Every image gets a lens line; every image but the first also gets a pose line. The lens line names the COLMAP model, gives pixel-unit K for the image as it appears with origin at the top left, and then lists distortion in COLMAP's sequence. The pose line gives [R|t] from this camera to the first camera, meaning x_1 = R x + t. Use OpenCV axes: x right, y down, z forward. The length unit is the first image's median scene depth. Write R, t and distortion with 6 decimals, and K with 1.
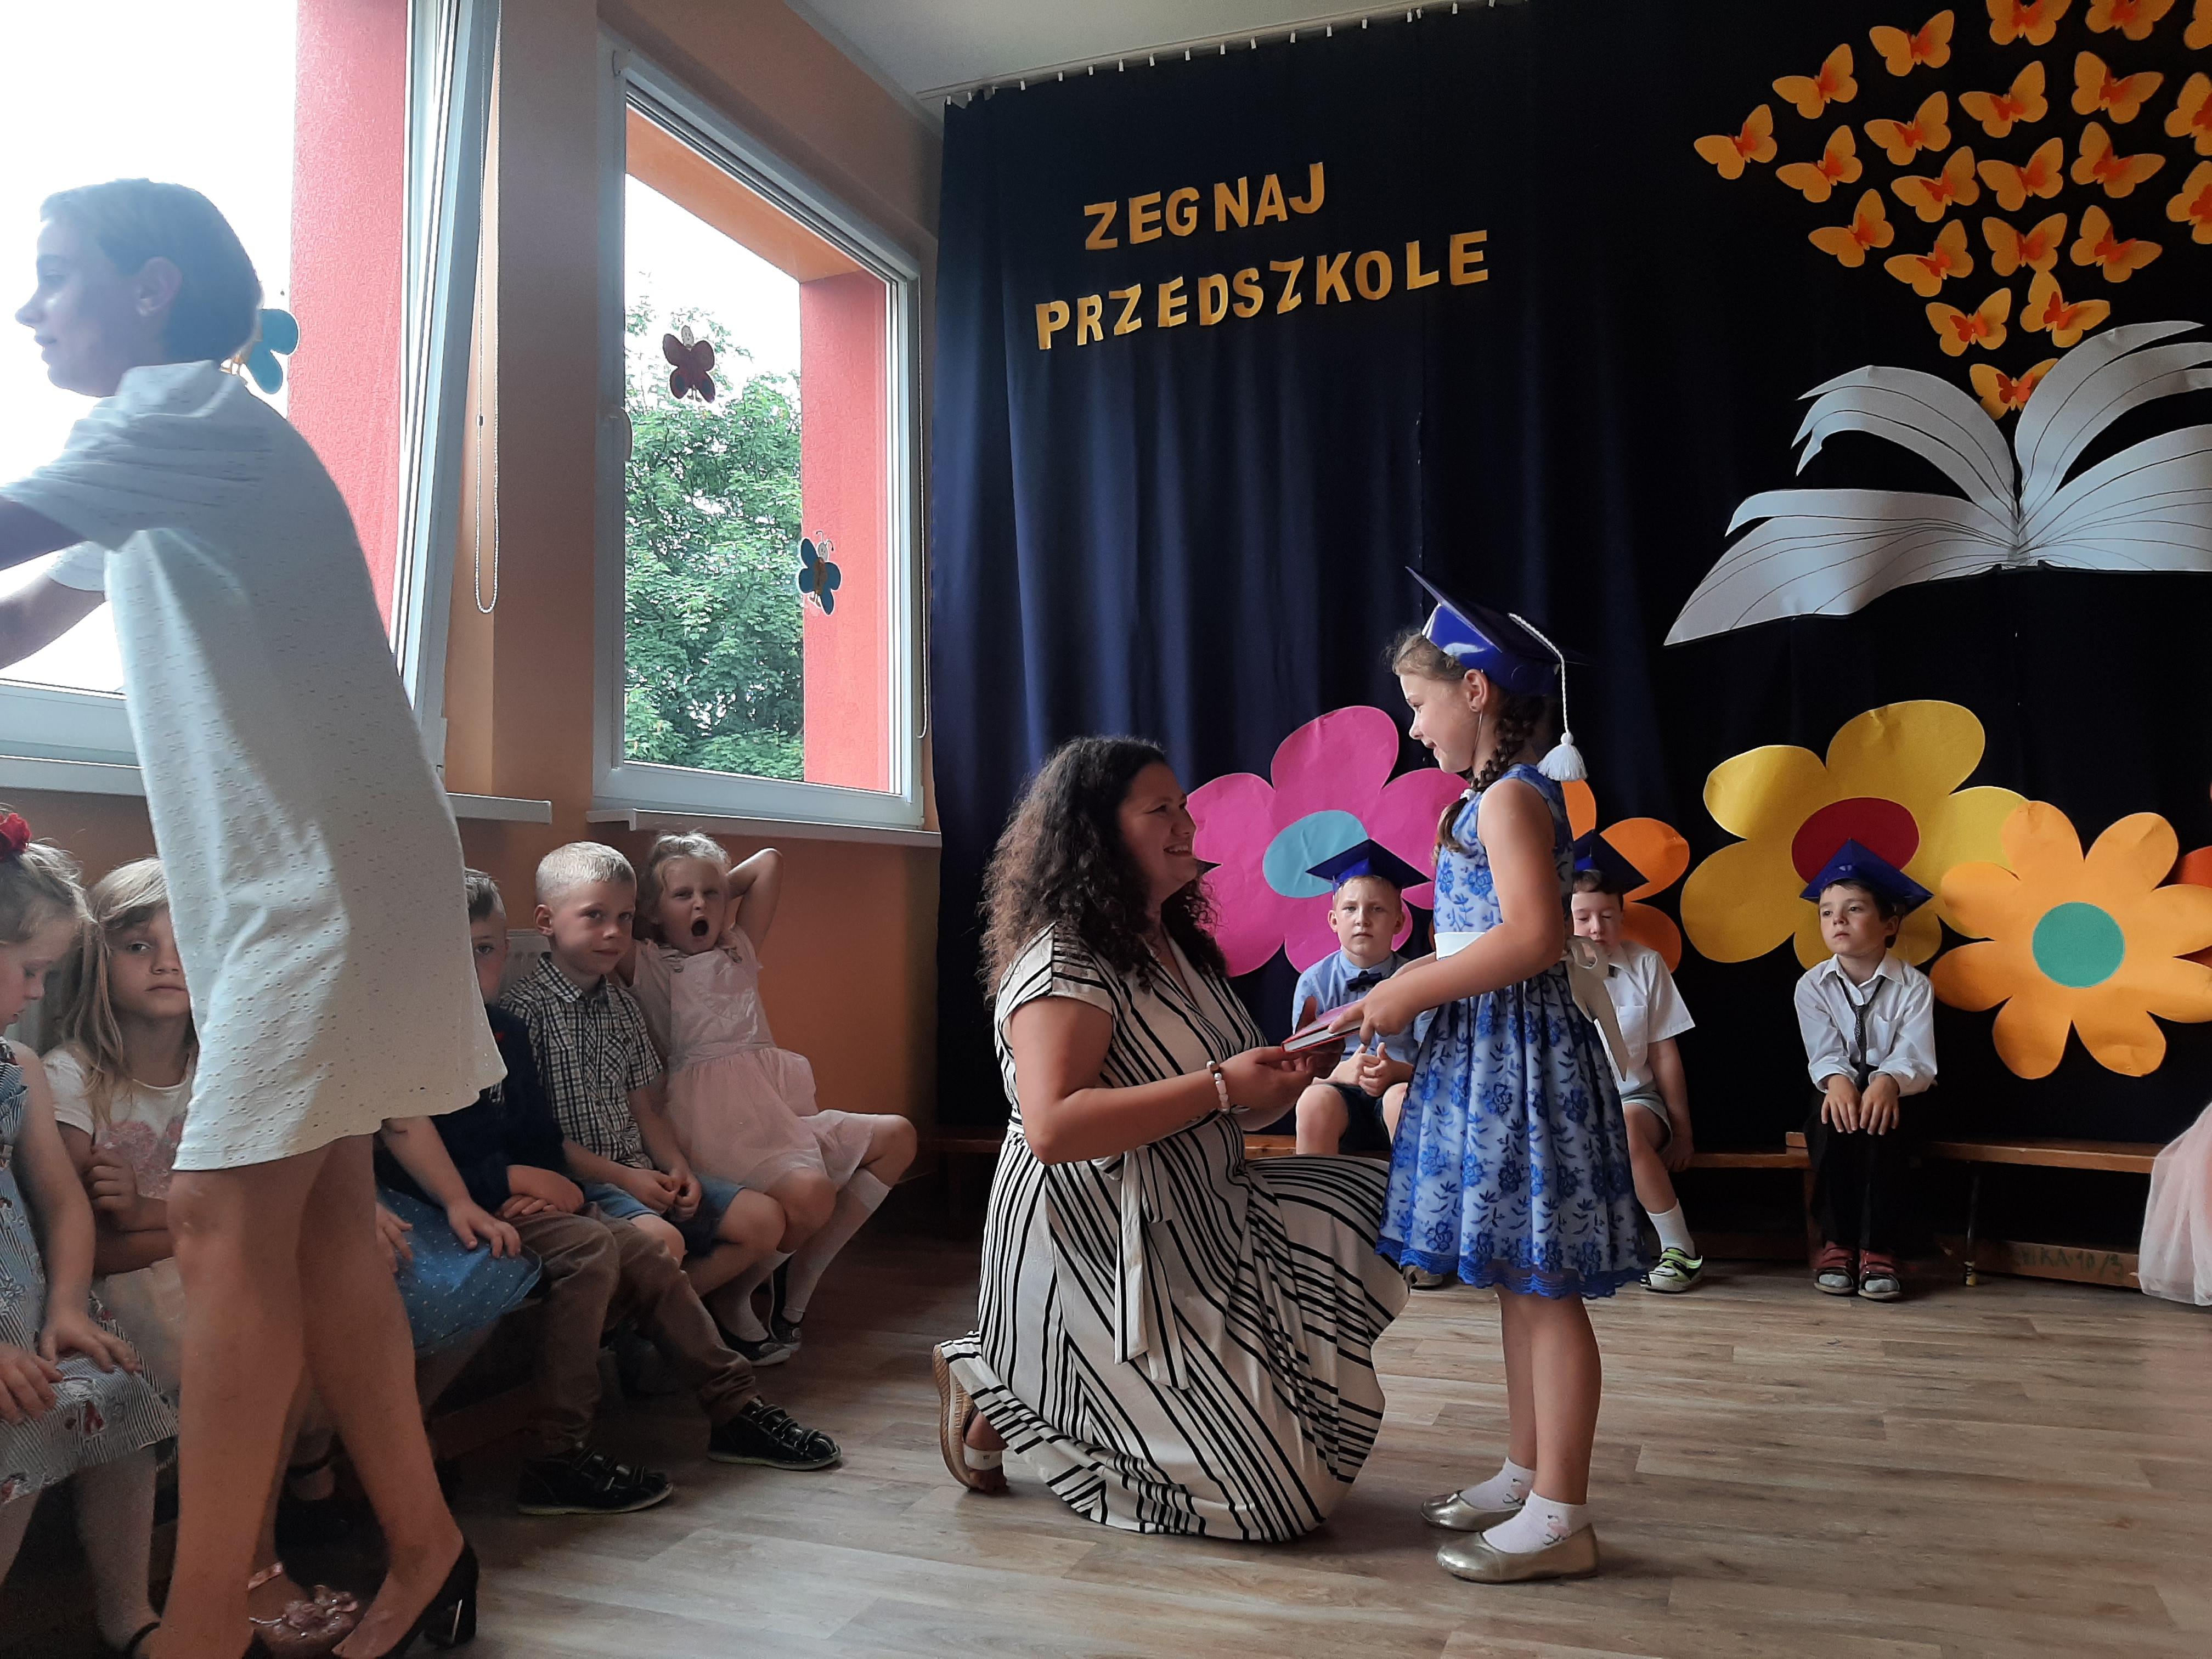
lens RADIAL K [[1730.9, 0, 1158.1], [0, 1730.9, 827.4], [0, 0, 1]] dist [0.048733, -0.092904]
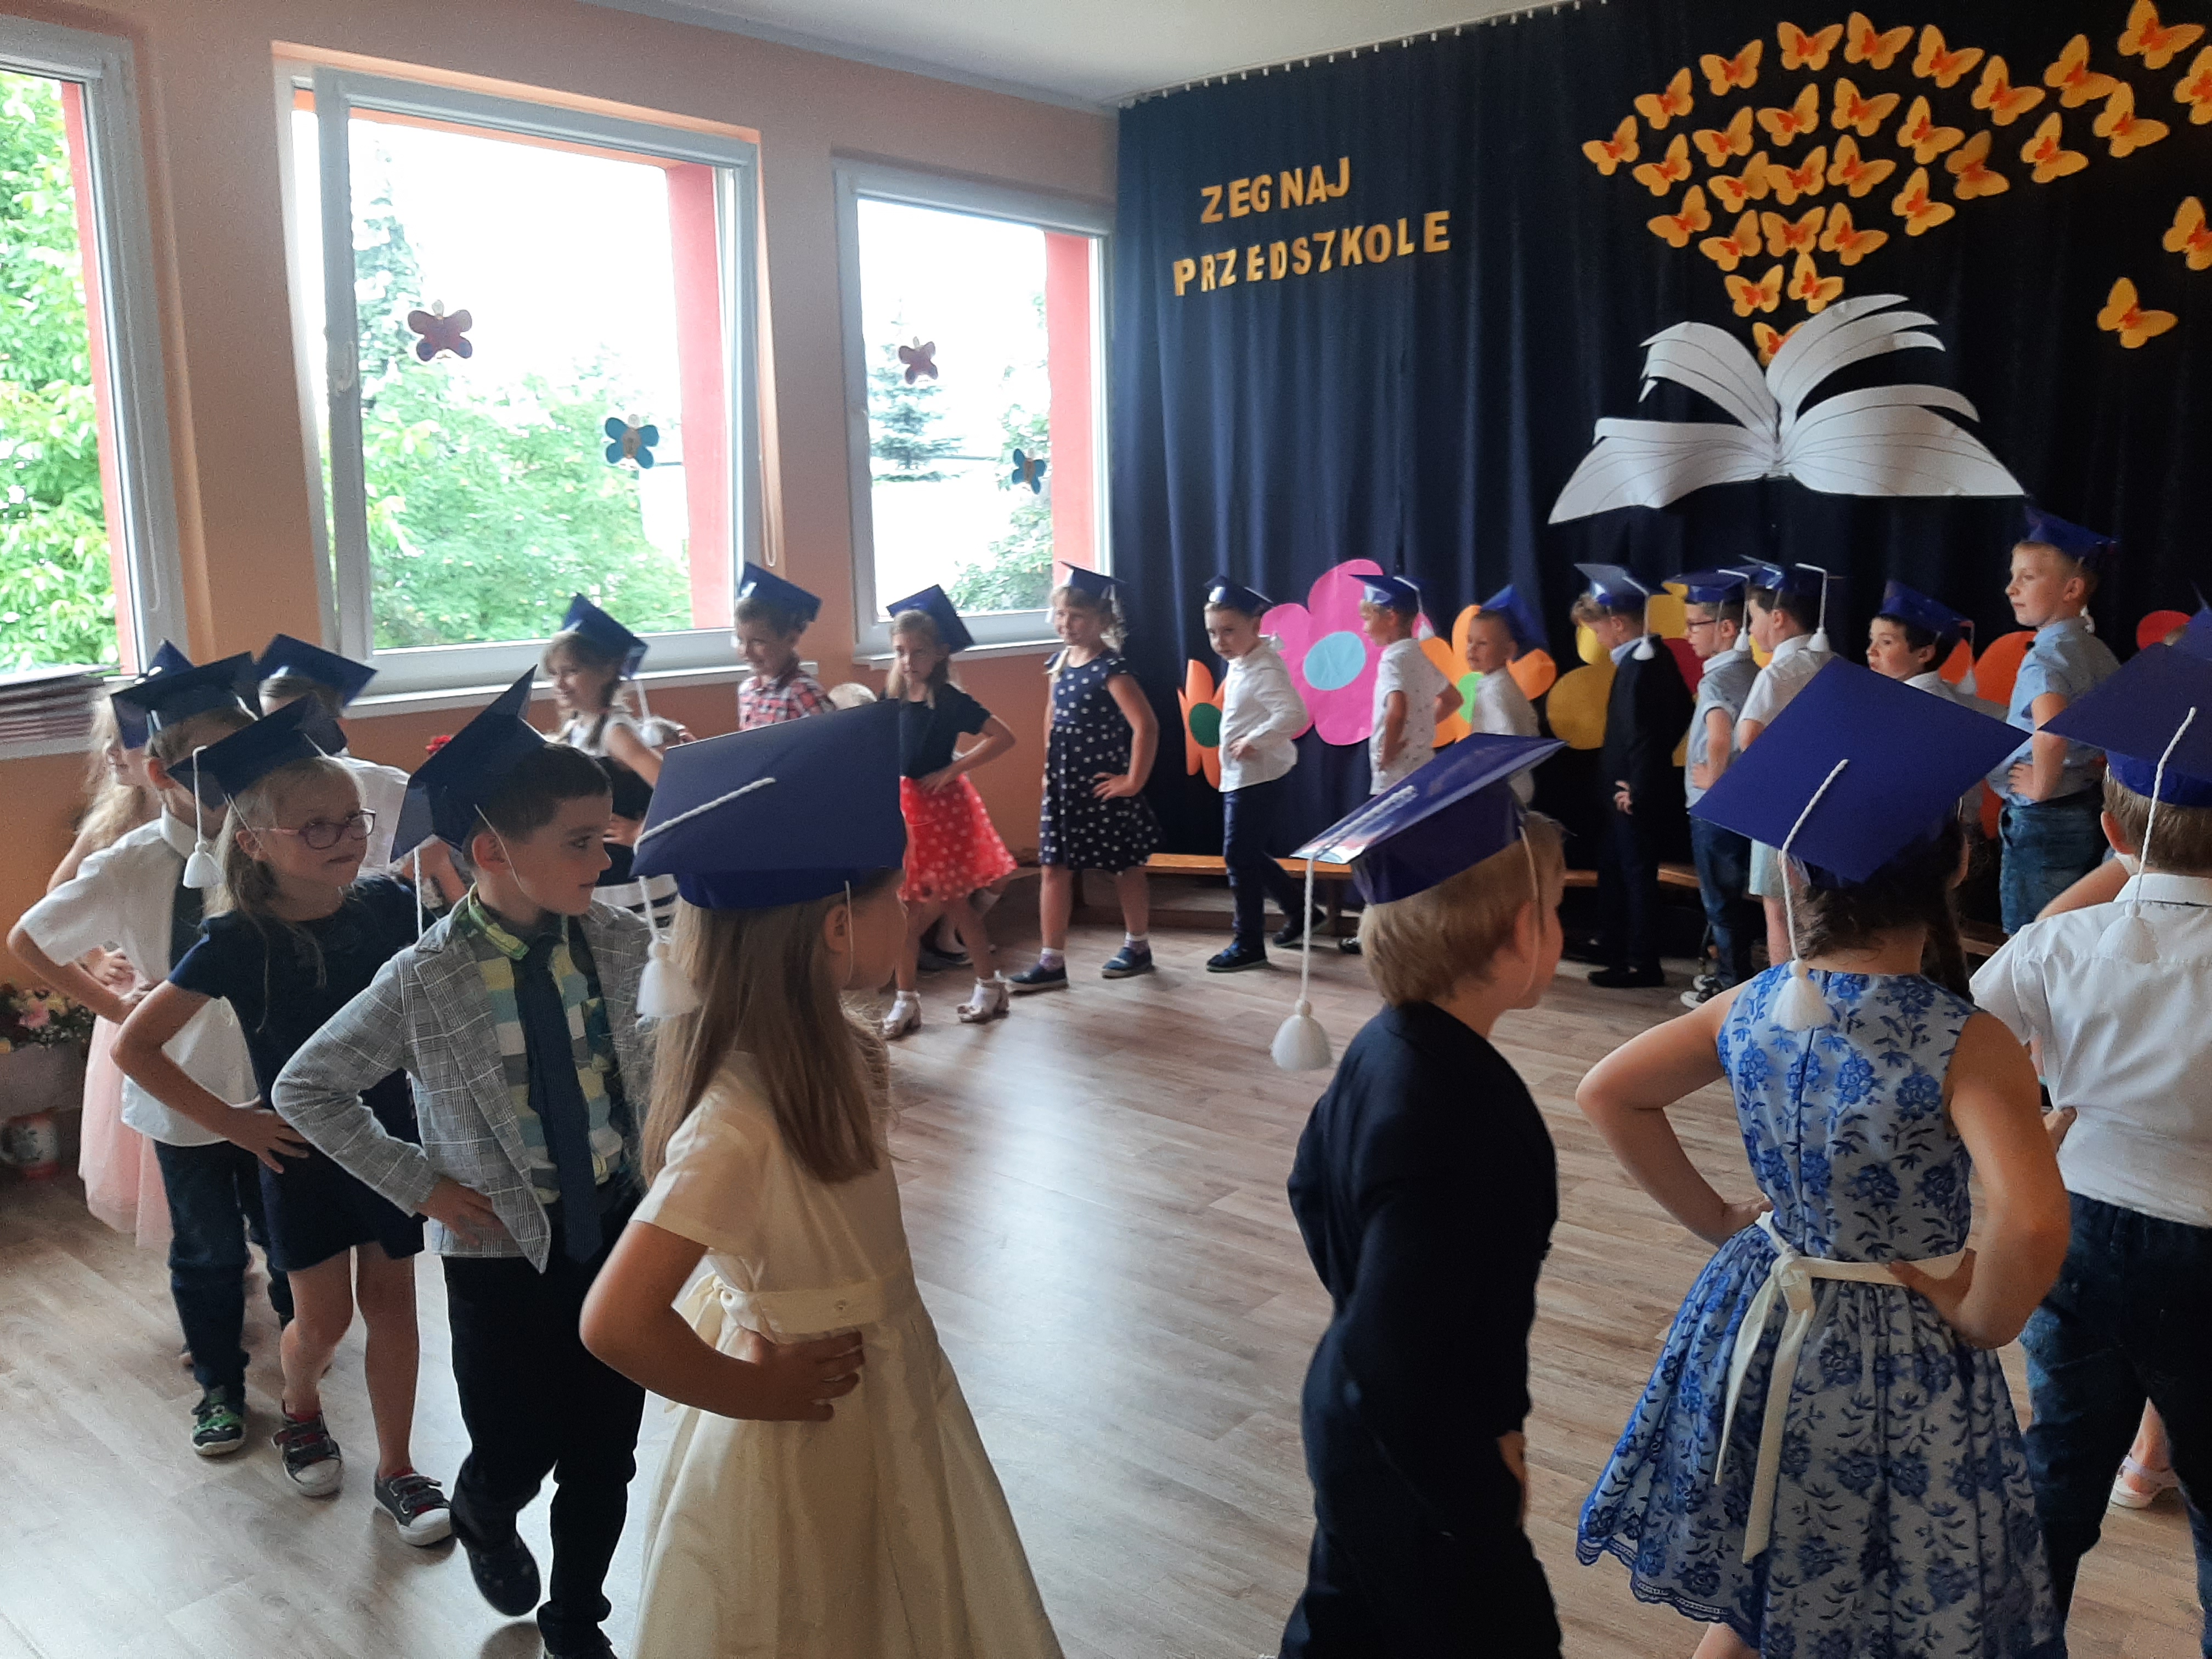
lens RADIAL K [[1730.9, 0, 1137.5], [0, 1730.9, 825.5], [0, 0, 1]] dist [0.048733, -0.092904]
pose [[0.938037, 0.046996, -0.343332, 0.493182], [0.029197, 0.976520, 0.213439, -0.184879], [0.345302, -0.210238, 0.914640, -0.483500]]
